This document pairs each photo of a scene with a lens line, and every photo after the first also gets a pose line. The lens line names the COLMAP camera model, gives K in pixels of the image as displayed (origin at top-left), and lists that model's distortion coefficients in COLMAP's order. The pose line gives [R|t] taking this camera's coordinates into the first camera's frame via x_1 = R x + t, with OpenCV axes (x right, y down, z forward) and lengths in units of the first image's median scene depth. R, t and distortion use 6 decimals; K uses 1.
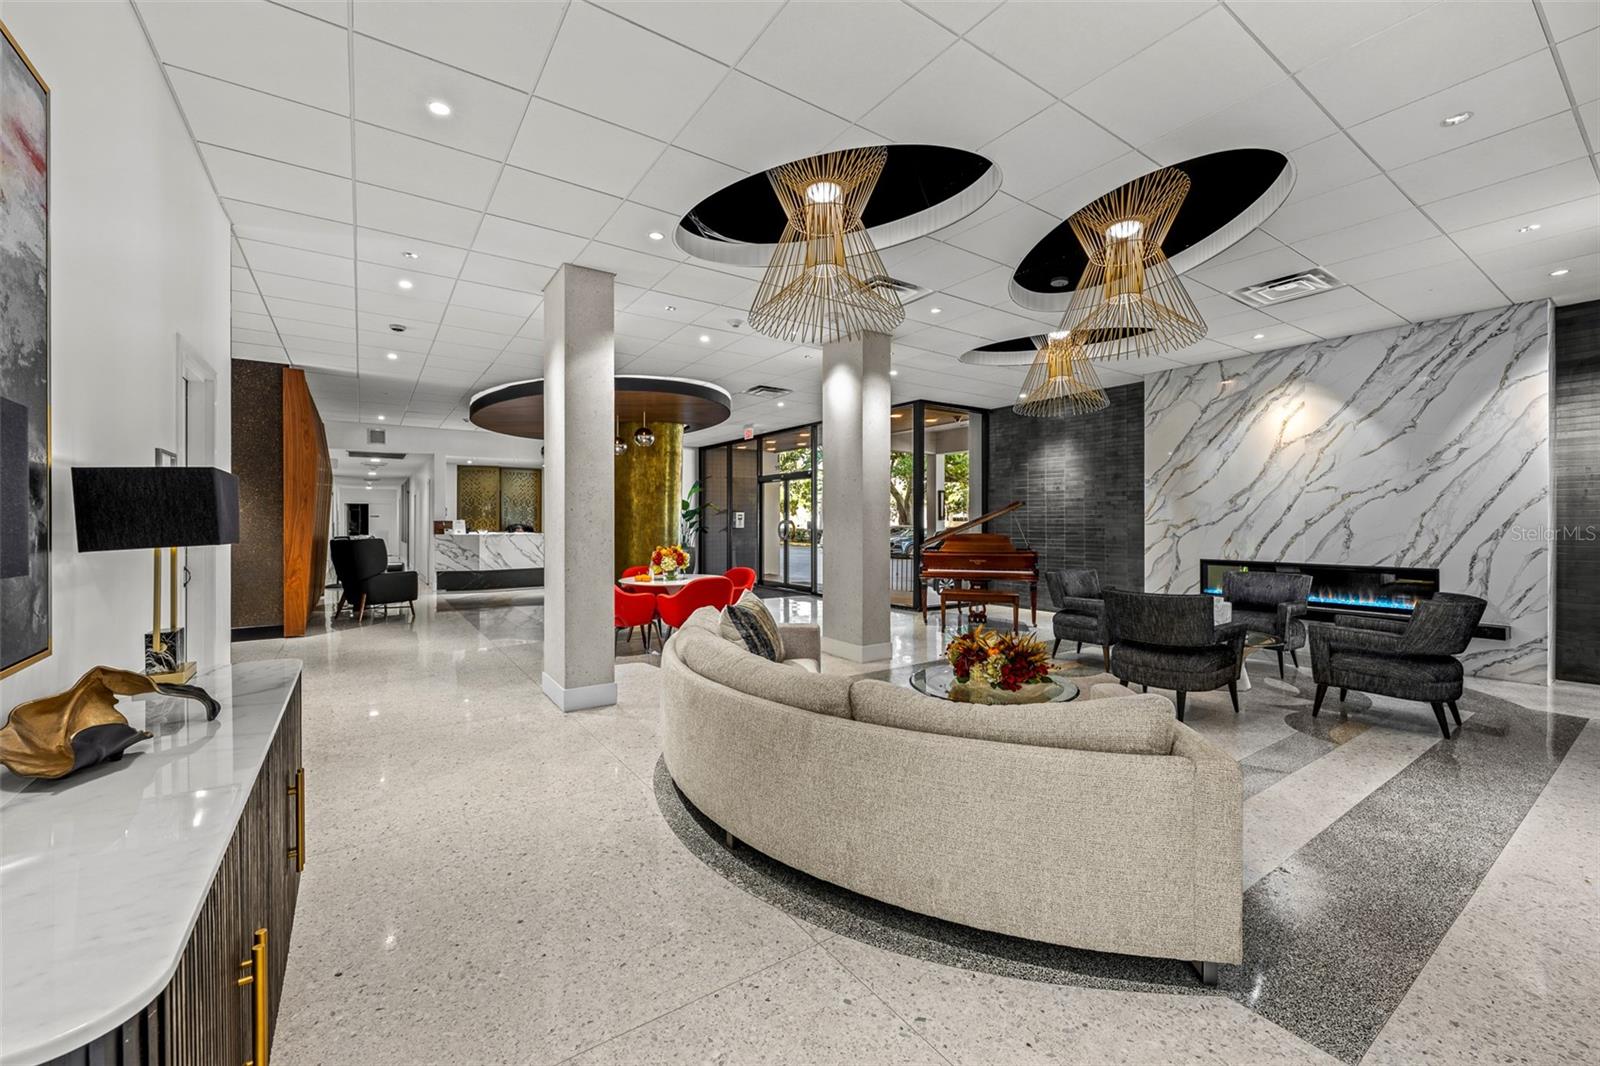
lens RADIAL K [[643.0, 0, 804.9], [0, 643.0, 522.6], [0, 0, 1]] dist [0.009867, 0.000348]
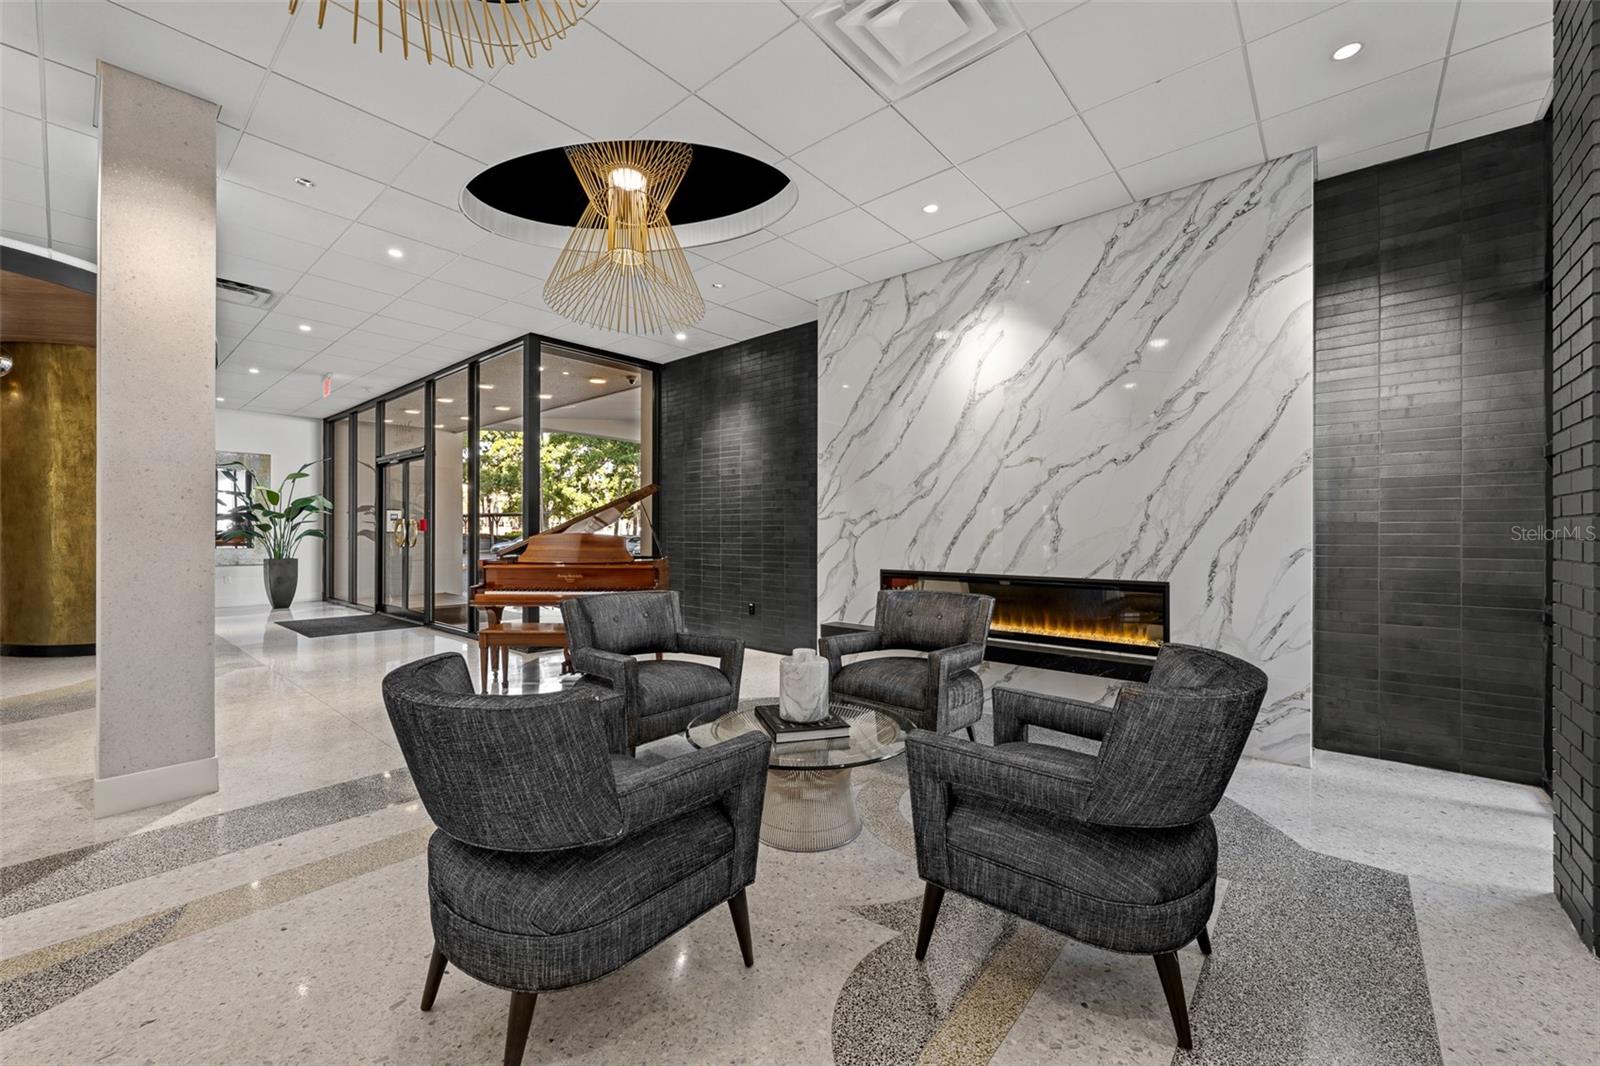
lens RADIAL K [[643.0, 0, 795.4], [0, 643.0, 531.7], [0, 0, 1]] dist [0.009867, 0.000348]
pose [[0.969374, 0.003118, 0.245569, 0.409949], [-0.002565, 0.999993, -0.002574, 0.021526], [-0.245575, 0.001866, 0.969376, 0.419680]]
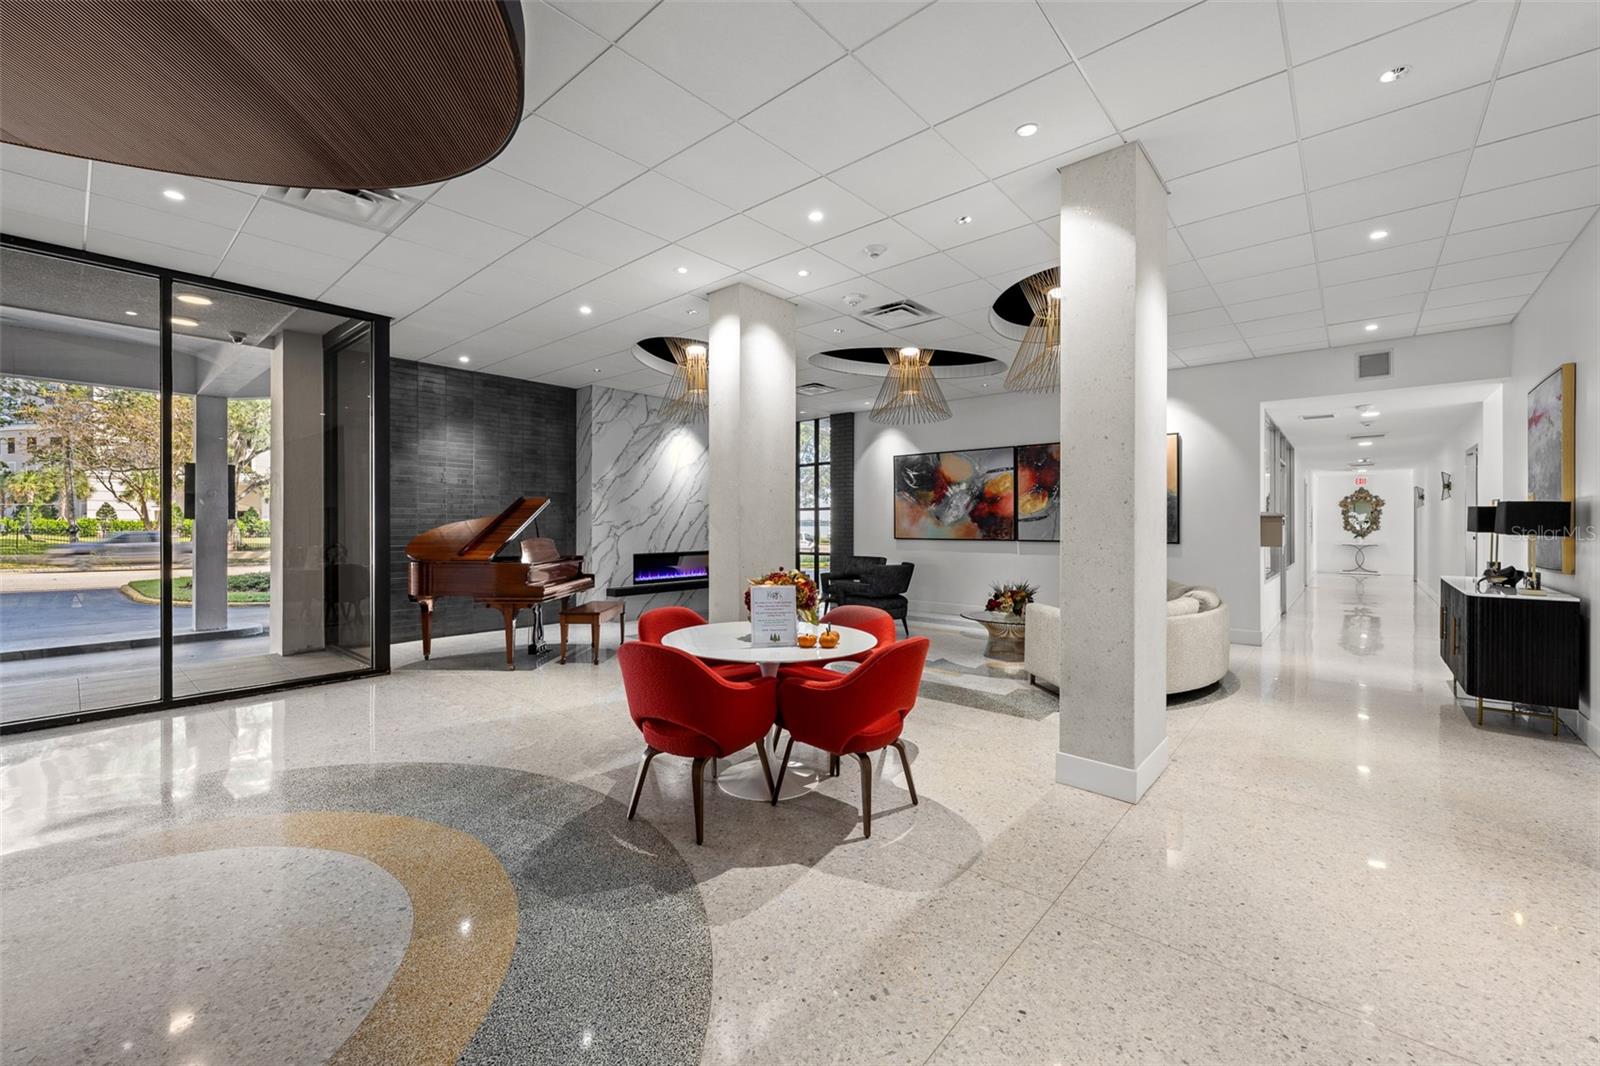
lens RADIAL K [[643.0, 0, 793.8], [0, 643.0, 524.6], [0, 0, 1]] dist [0.009867, 0.000348]
pose [[-0.249581, -0.003535, 0.968348, -0.717416], [-0.000330, 0.999994, 0.003566, -0.003321], [-0.968354, 0.000570, -0.249580, 1.148196]]
